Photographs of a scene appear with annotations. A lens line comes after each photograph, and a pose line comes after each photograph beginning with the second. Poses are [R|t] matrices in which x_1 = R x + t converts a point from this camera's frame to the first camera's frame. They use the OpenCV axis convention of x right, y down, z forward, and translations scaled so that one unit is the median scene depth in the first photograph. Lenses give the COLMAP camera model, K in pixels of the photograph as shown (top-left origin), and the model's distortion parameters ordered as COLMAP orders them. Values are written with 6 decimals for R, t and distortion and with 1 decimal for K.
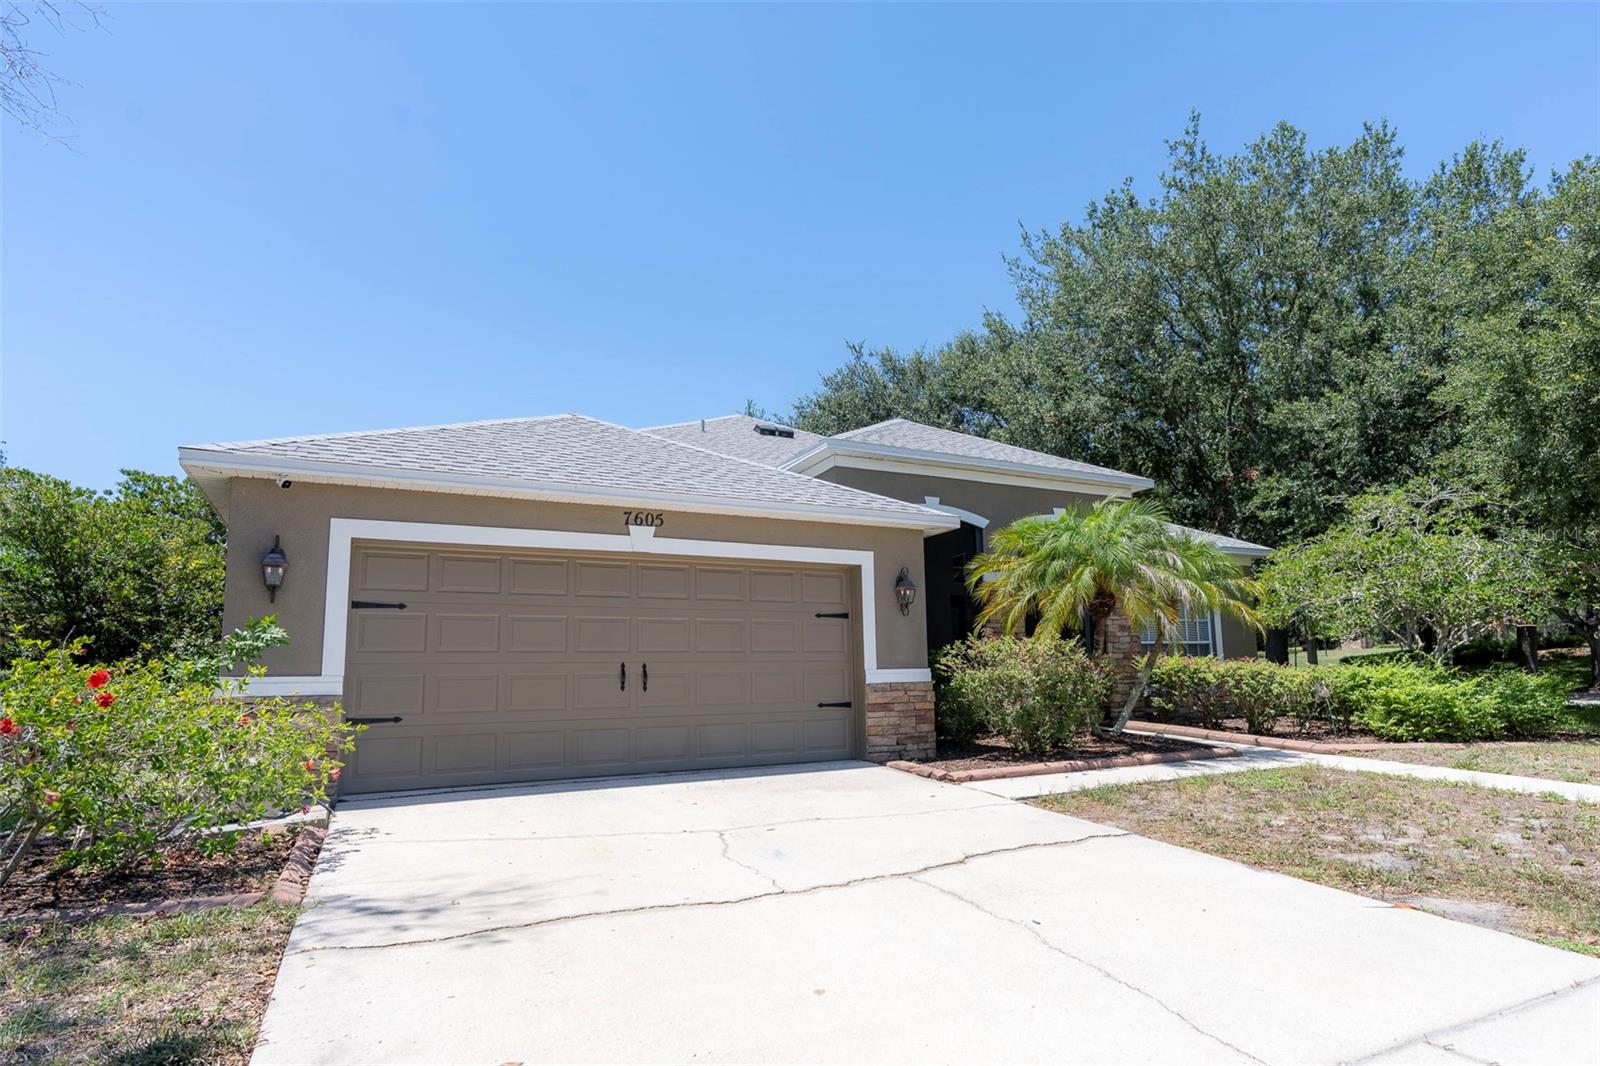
lens RADIAL K [[829.5, 0, 851.0], [0, 829.5, 587.7], [0, 0, 1]] dist [-0.007344, 0.000491]
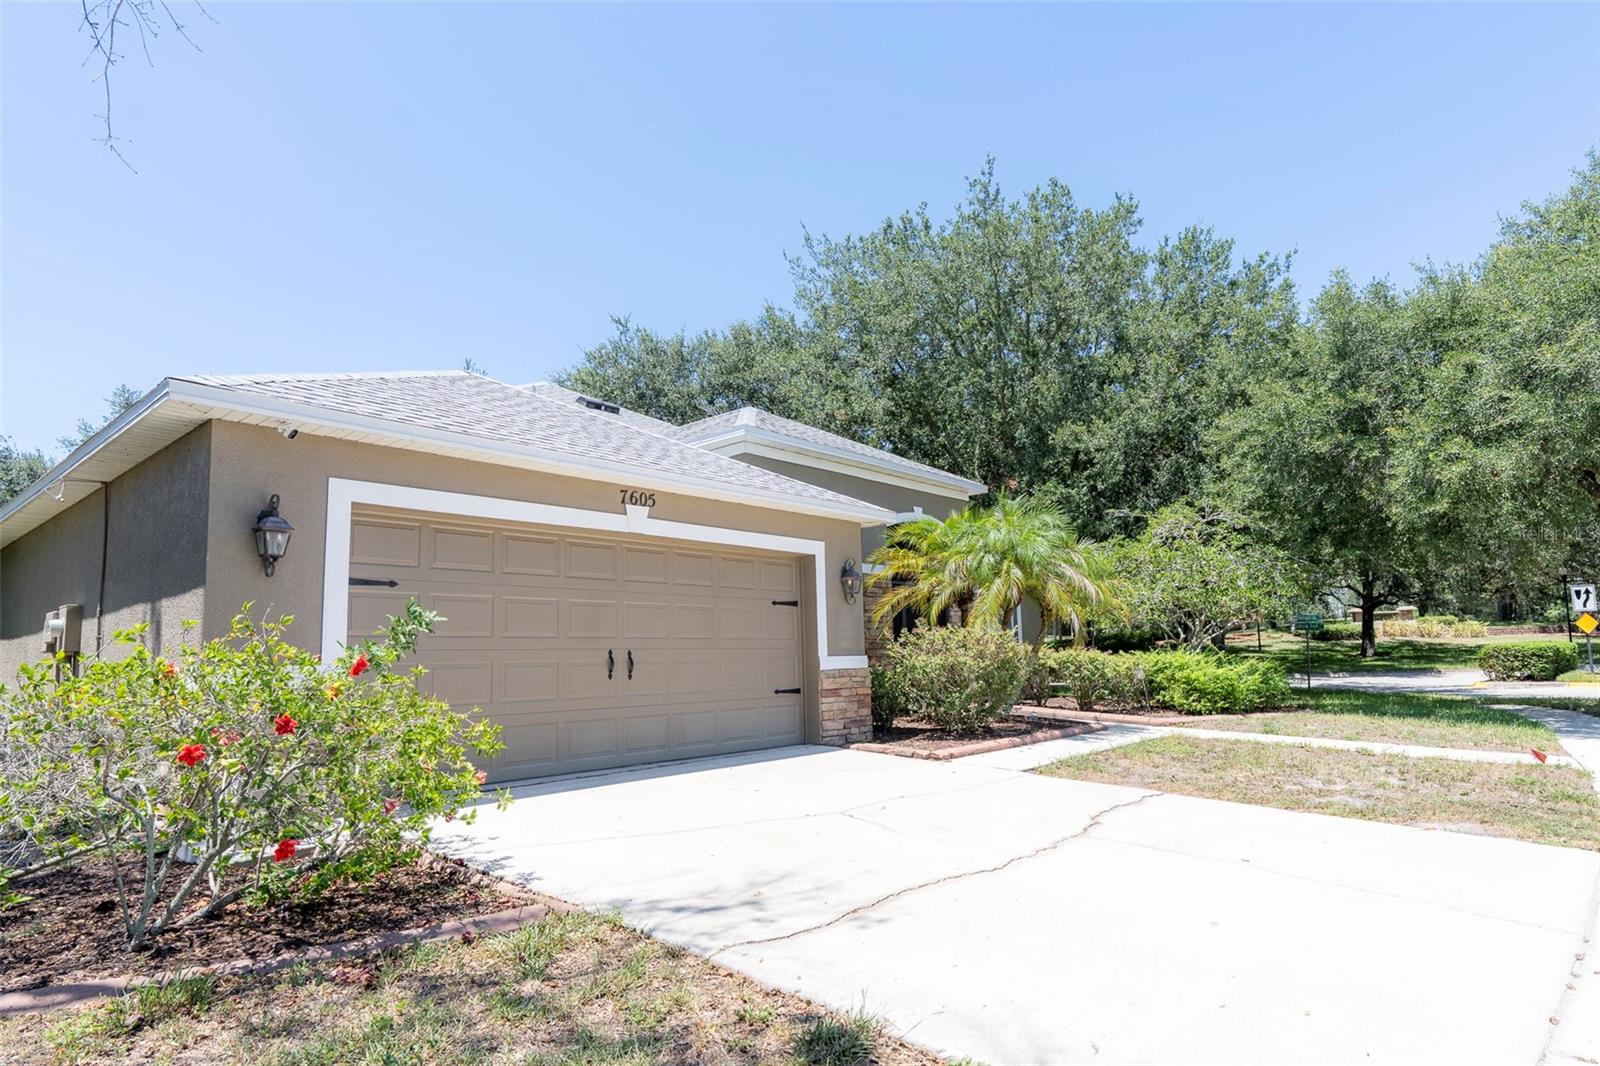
lens RADIAL K [[845.3, 0, 798.3], [0, 845.3, 578.3], [0, 0, 1]] dist [-0.006863, -0.000401]
pose [[0.941845, 0.029080, 0.334787, -0.365136], [-0.030389, 0.999537, -0.001328, 0.004049], [-0.334670, -0.008923, 0.942293, 0.022526]]
